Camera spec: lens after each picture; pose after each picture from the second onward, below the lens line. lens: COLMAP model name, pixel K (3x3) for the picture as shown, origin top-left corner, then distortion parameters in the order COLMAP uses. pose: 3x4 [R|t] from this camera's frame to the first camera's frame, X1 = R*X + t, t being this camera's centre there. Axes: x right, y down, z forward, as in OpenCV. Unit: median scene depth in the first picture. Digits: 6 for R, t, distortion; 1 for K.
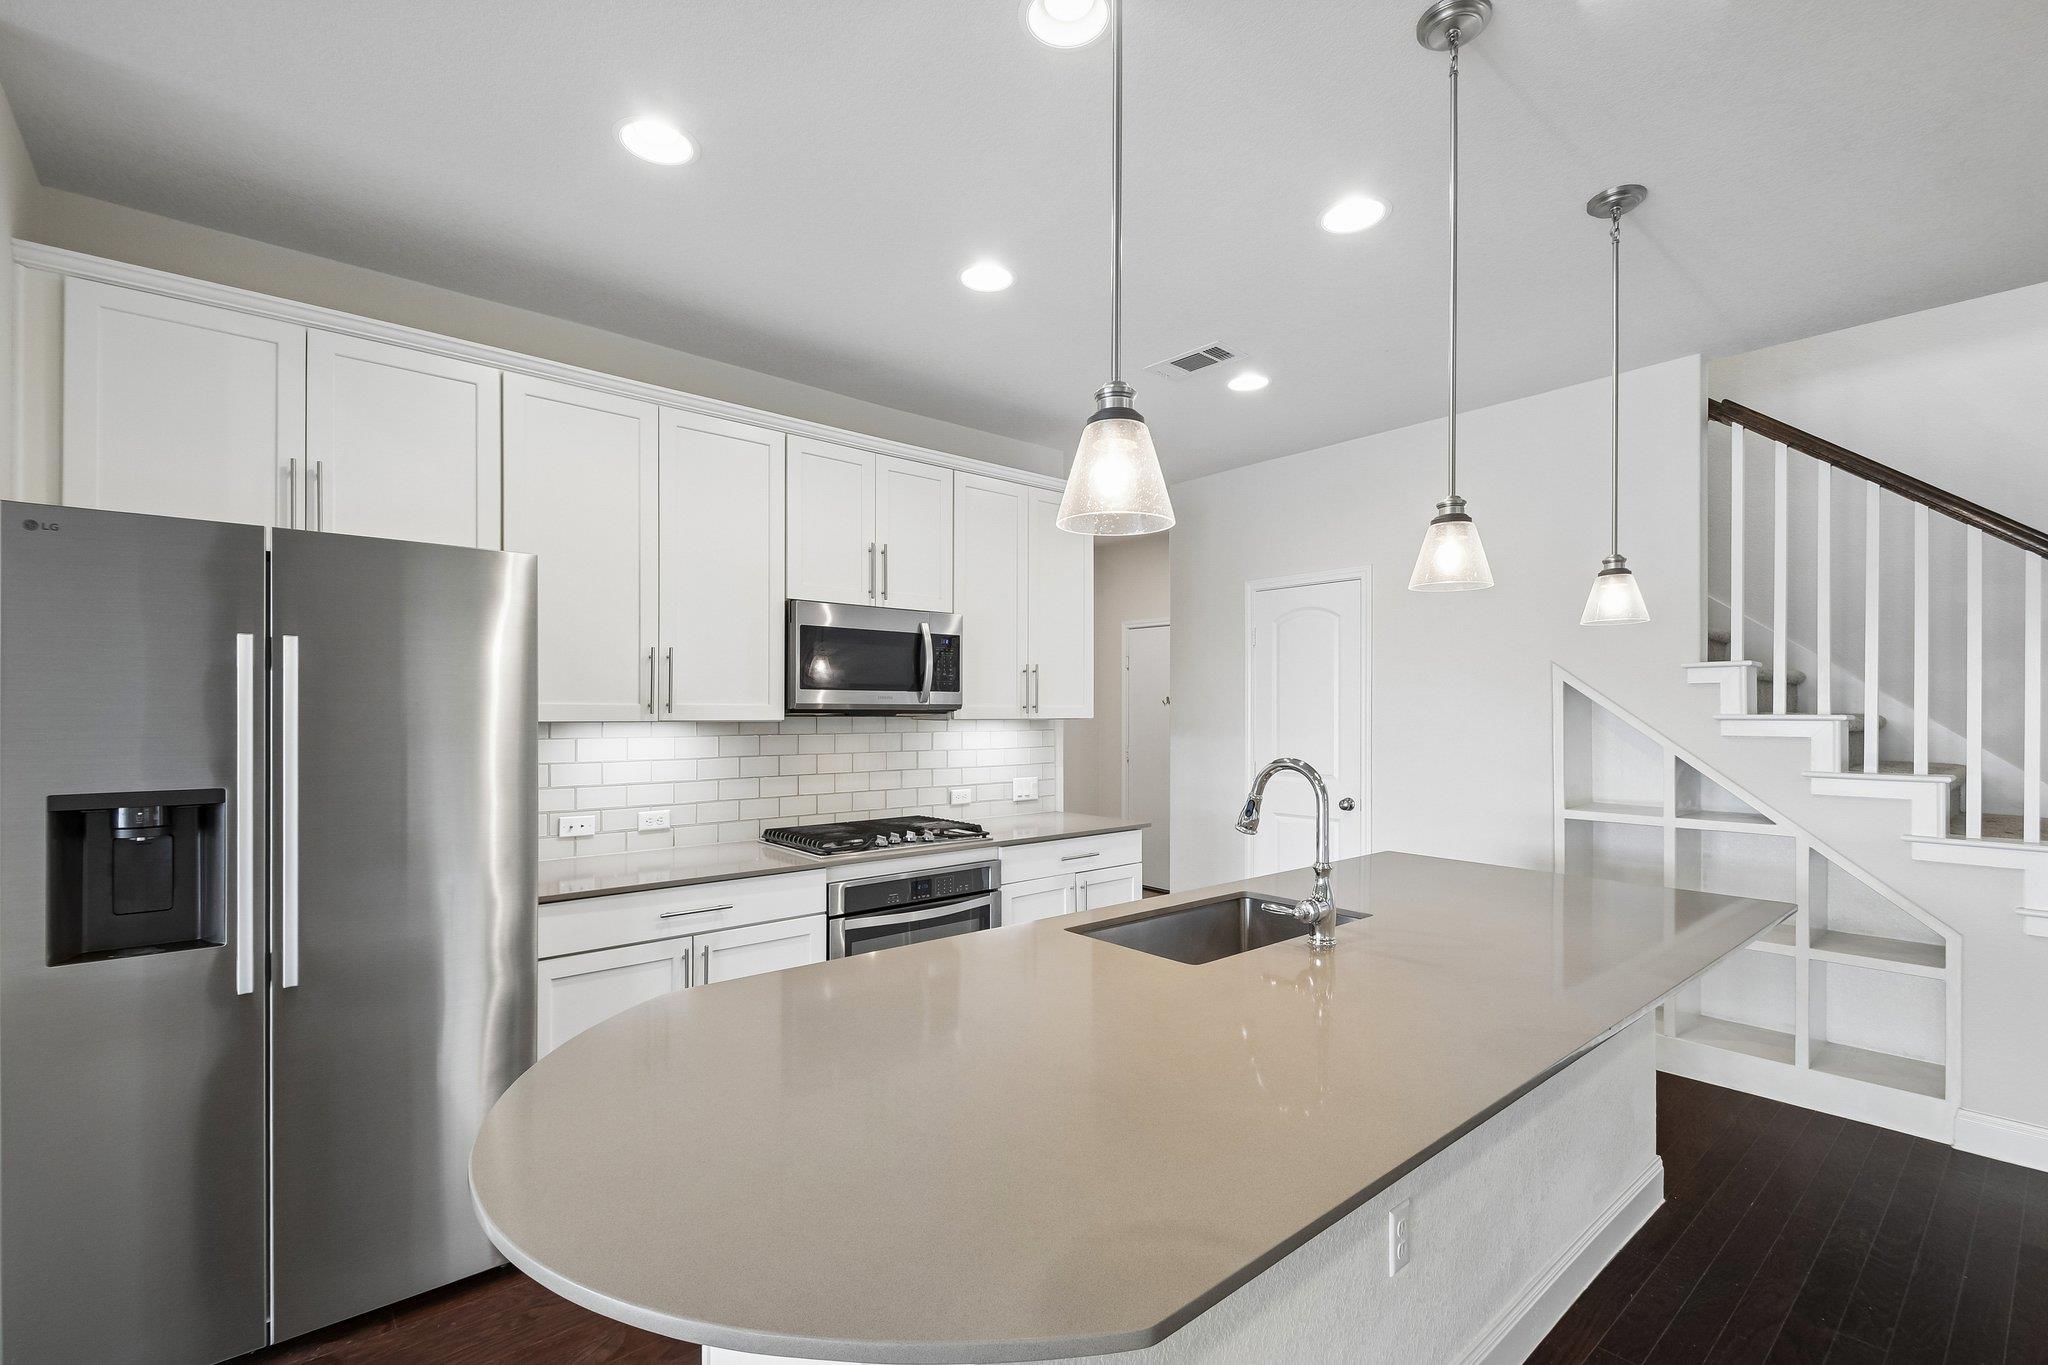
lens RADIAL K [[924.4, 0, 1034.4], [0, 924.4, 714.0], [0, 0, 1]] dist [-0.000388, -0.000119]
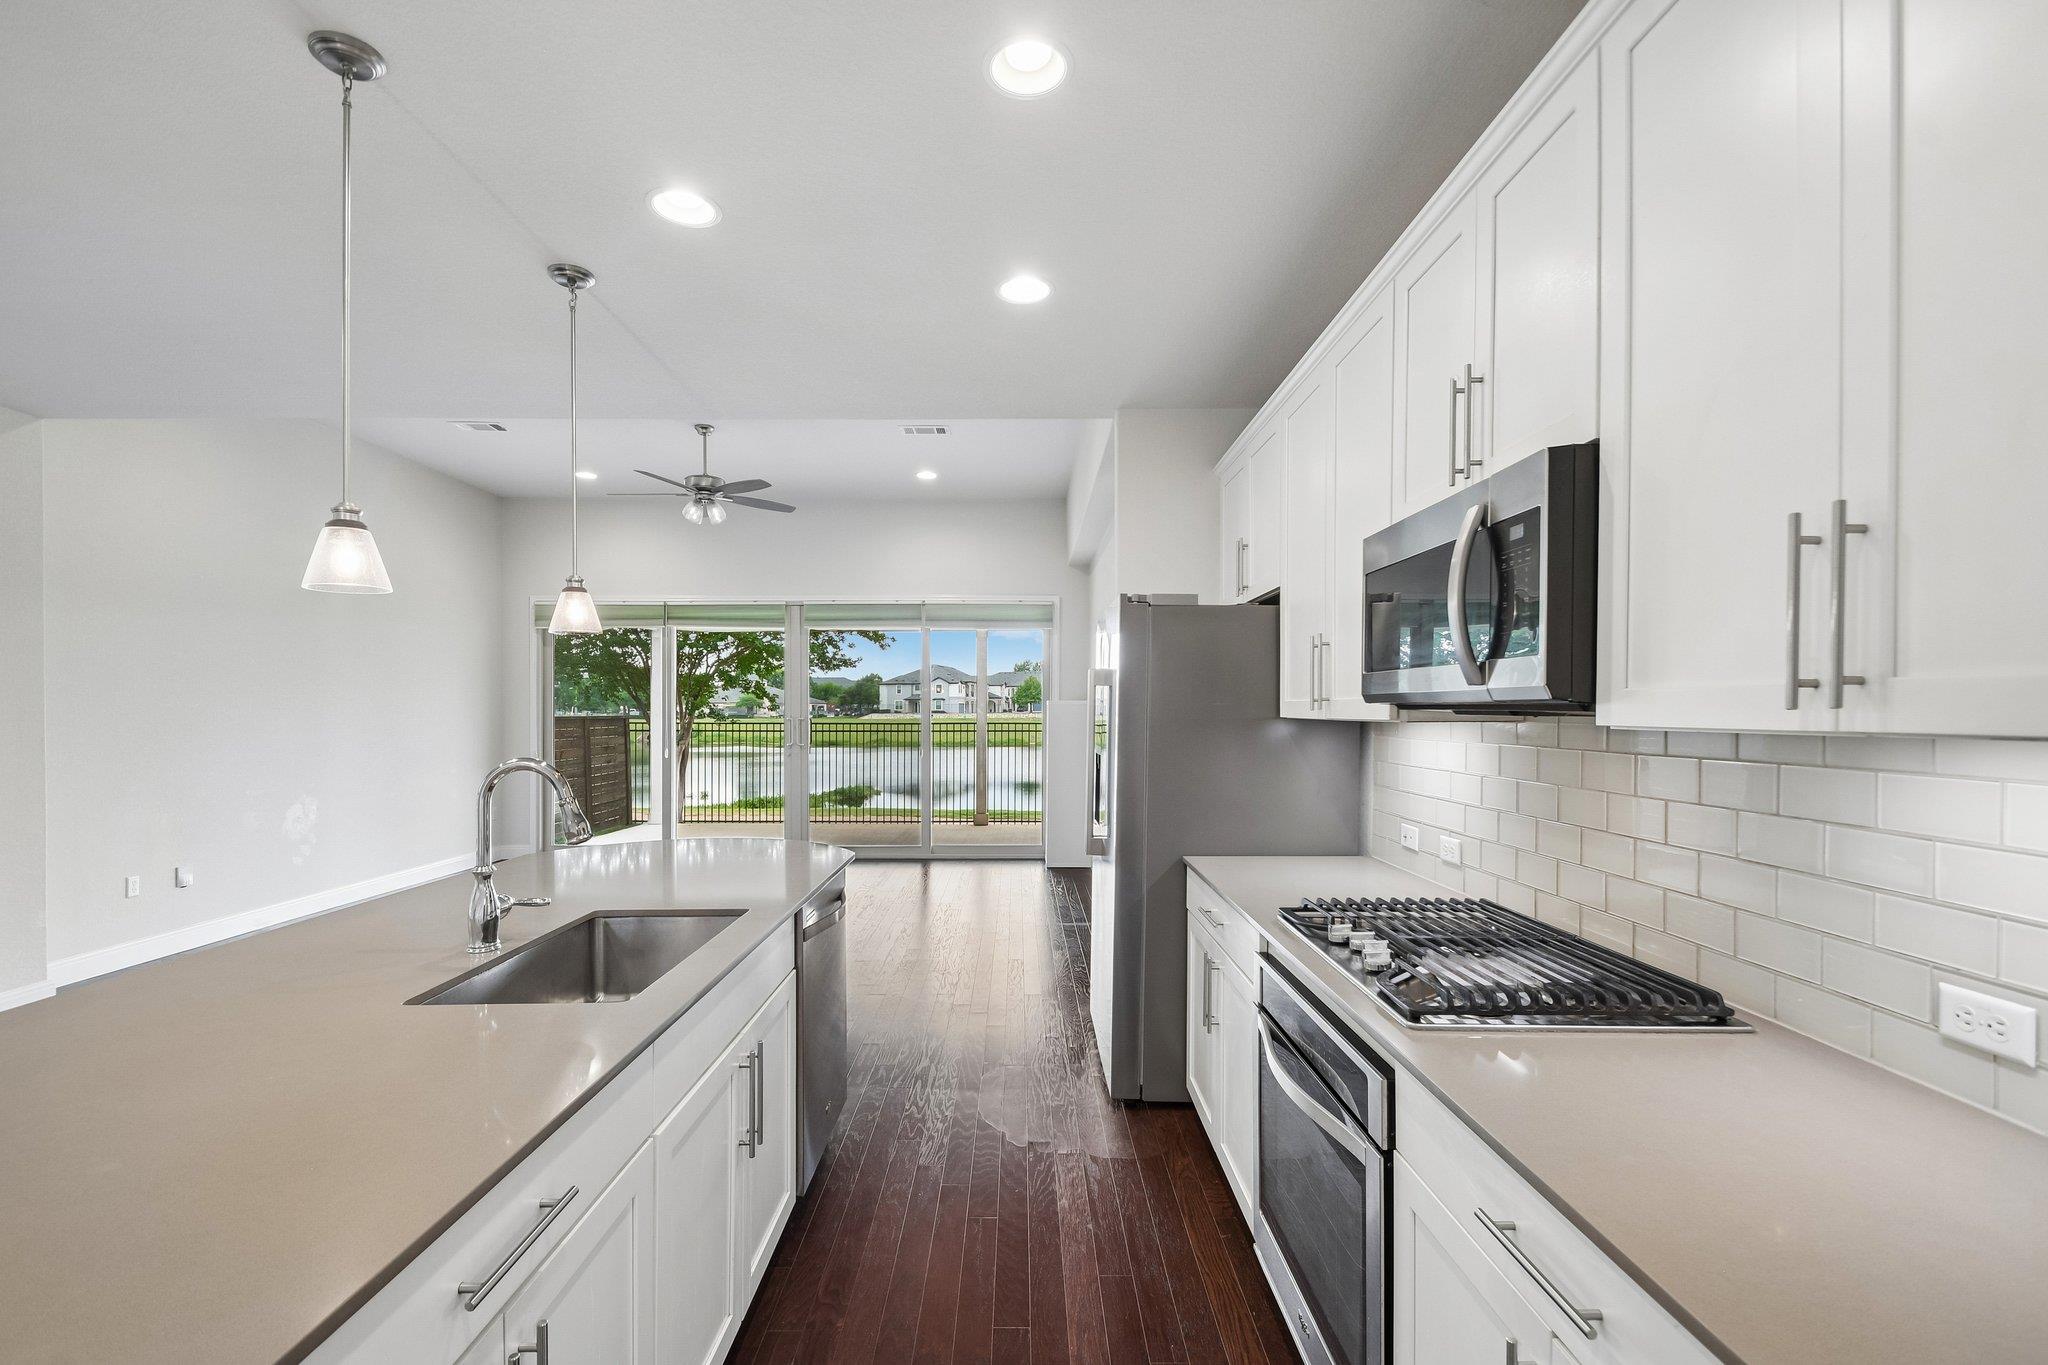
lens RADIAL K [[891.6, 0, 1016.1], [0, 891.6, 718.3], [0, 0, 1]] dist [-0.000514, -0.000233]
pose [[-0.658610, 0.008601, -0.752435, 0.356681], [0.001342, 0.999947, 0.010256, -0.002779], [0.752483, 0.005745, -0.658587, 1.126846]]
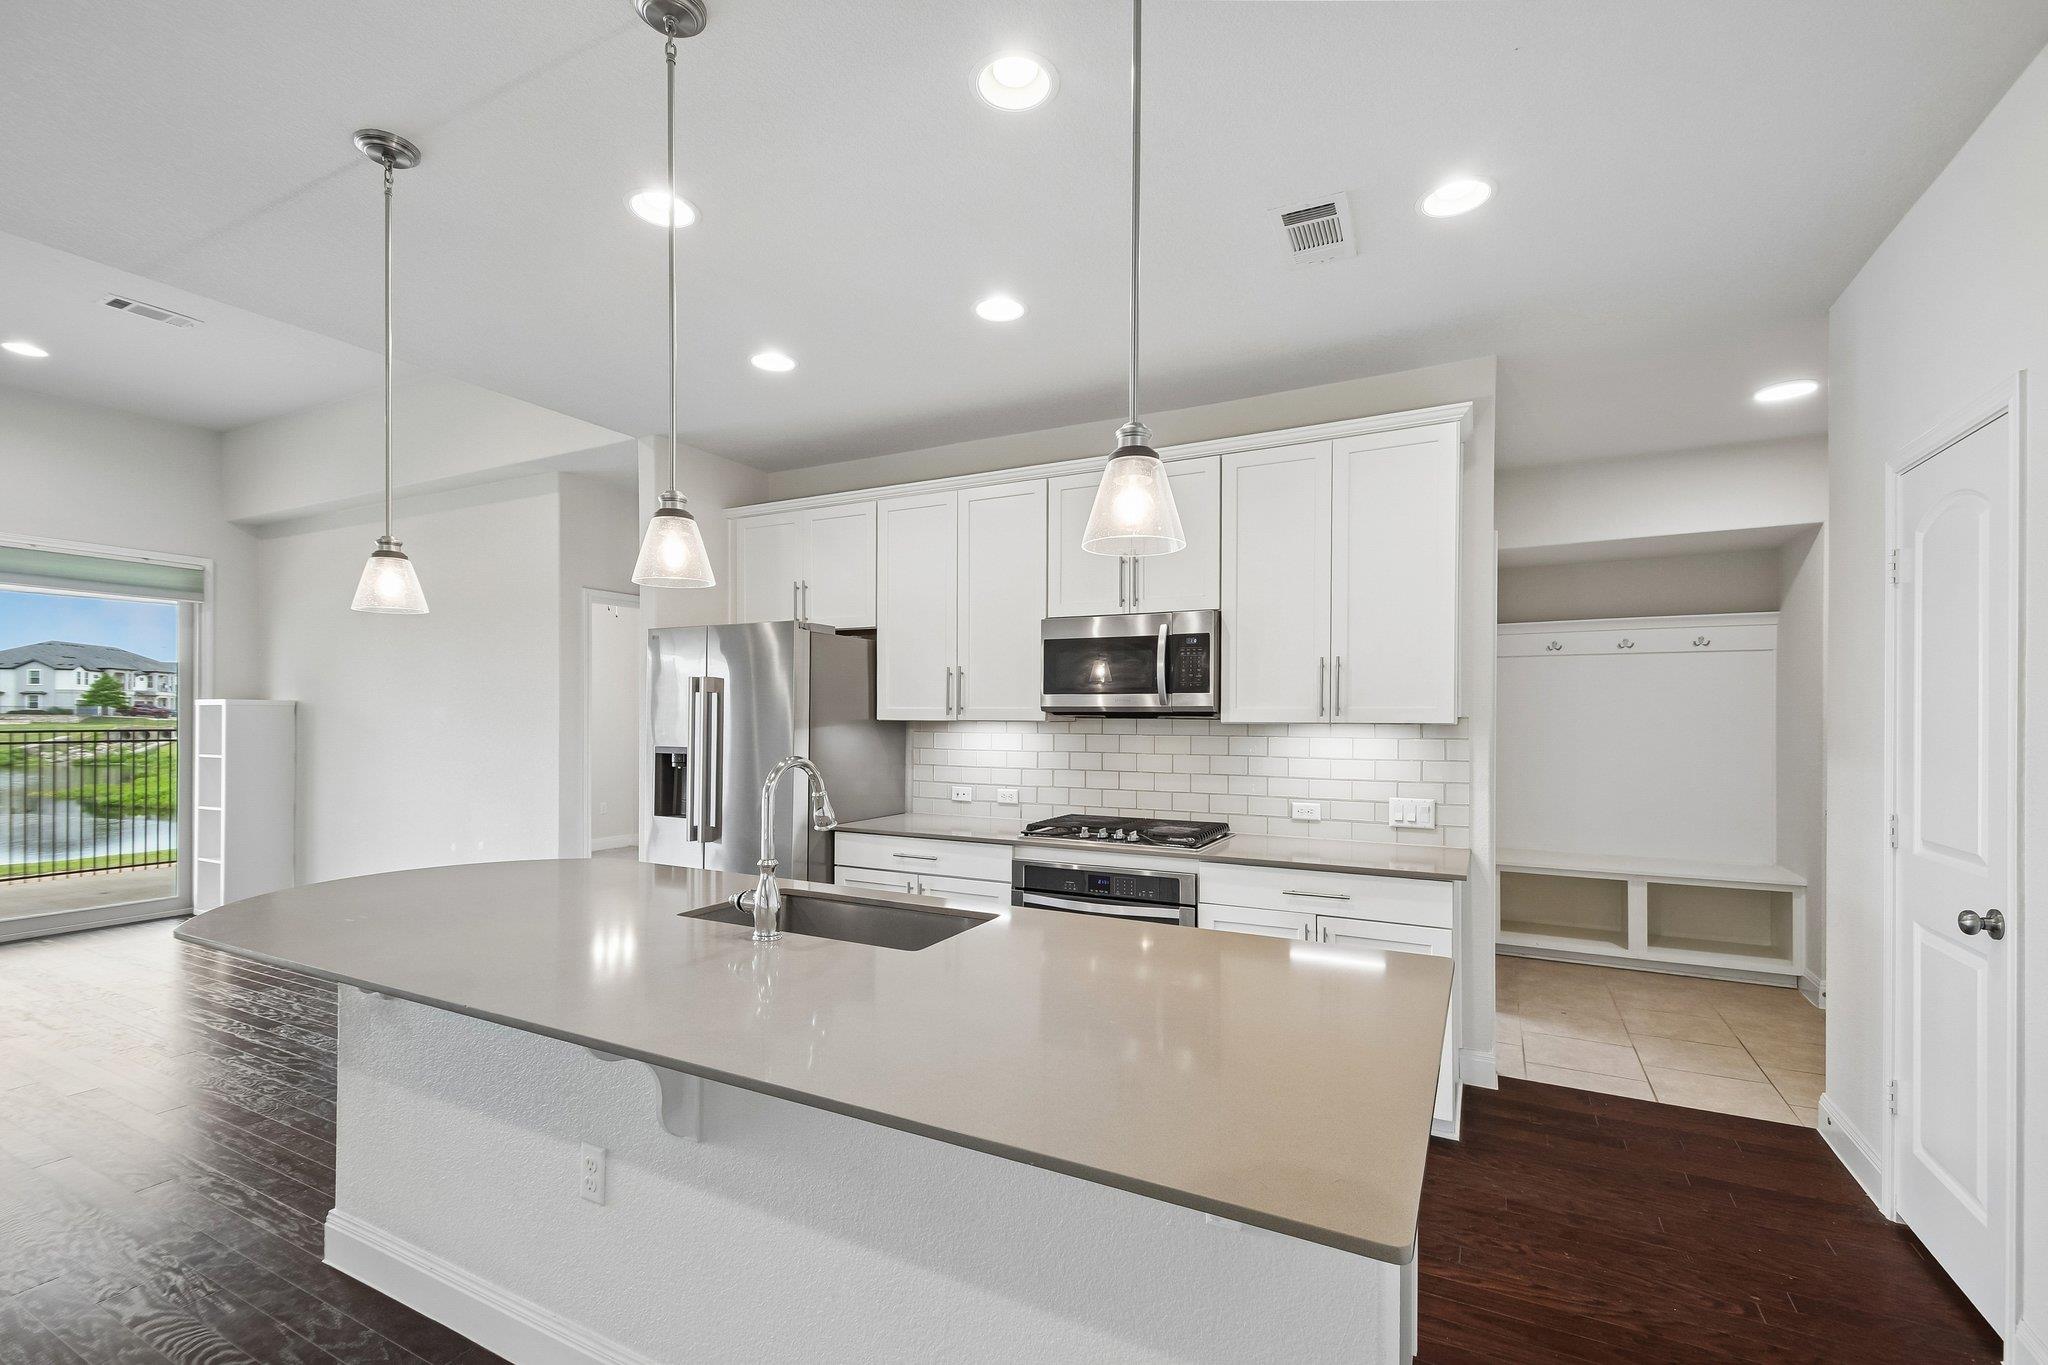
lens RADIAL K [[891.6, 0, 1016.1], [0, 891.6, 718.3], [0, 0, 1]] dist [-0.000514, -0.000233]
pose [[0.356806, 0.005246, -0.934164, 0.725869], [-0.004132, 0.999983, 0.004037, -0.001541], [0.934169, 0.002419, 0.356822, 0.514827]]
